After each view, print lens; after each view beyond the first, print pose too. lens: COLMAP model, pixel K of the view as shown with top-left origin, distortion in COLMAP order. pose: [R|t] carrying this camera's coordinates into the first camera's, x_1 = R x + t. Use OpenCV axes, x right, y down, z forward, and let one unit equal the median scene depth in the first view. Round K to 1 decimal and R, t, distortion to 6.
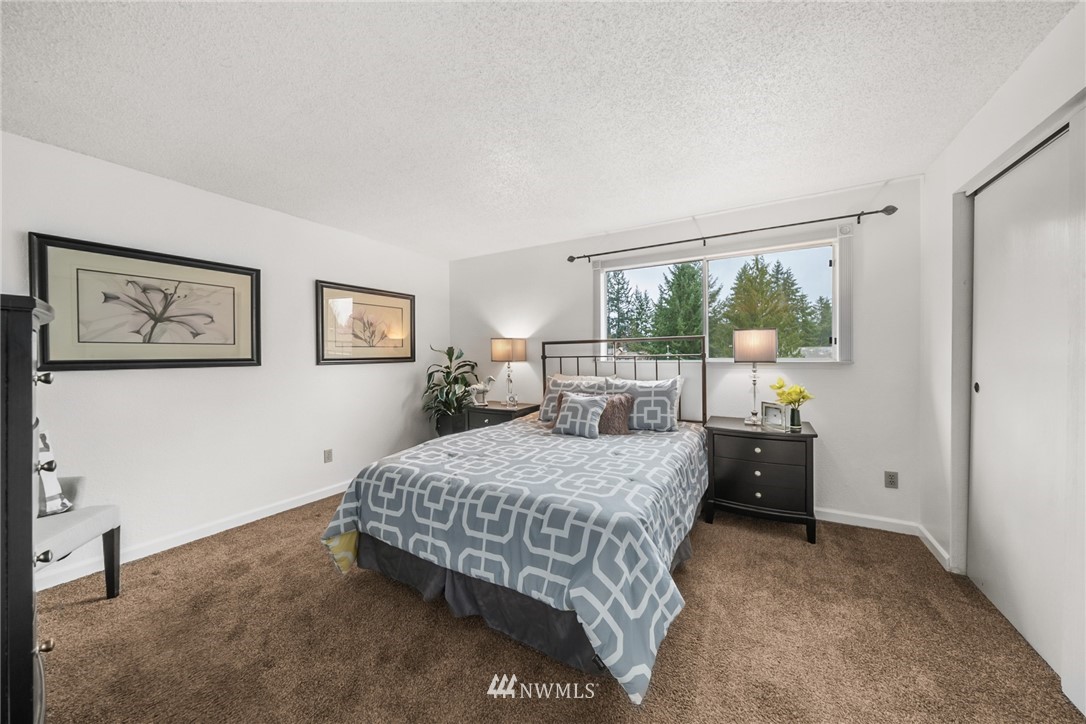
lens RADIAL K [[379.5, 0, 546.6], [0, 379.5, 361.0], [0, 0, 1]] dist [-0.006138, 0.000103]
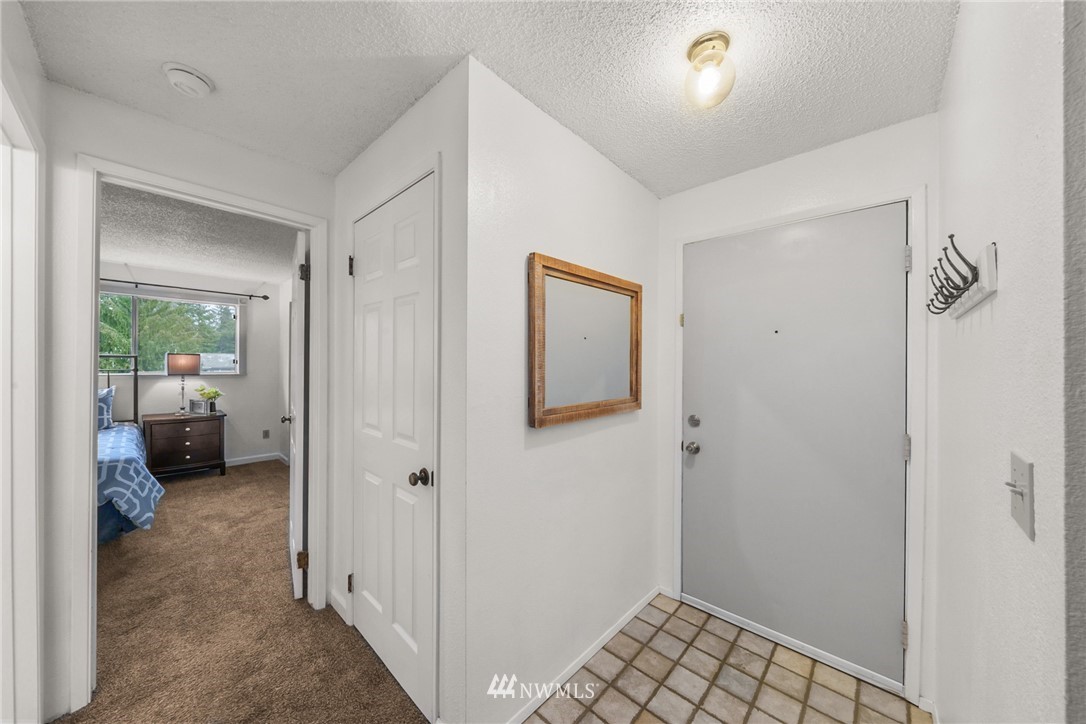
lens RADIAL K [[379.5, 0, 548.0], [0, 379.5, 366.3], [0, 0, 1]] dist [-0.006138, 0.000103]
pose [[0.225686, 0.004832, 0.974188, -0.733815], [-0.000593, 0.999988, -0.004822, -0.031210], [-0.974200, 0.000510, 0.225686, -0.952055]]
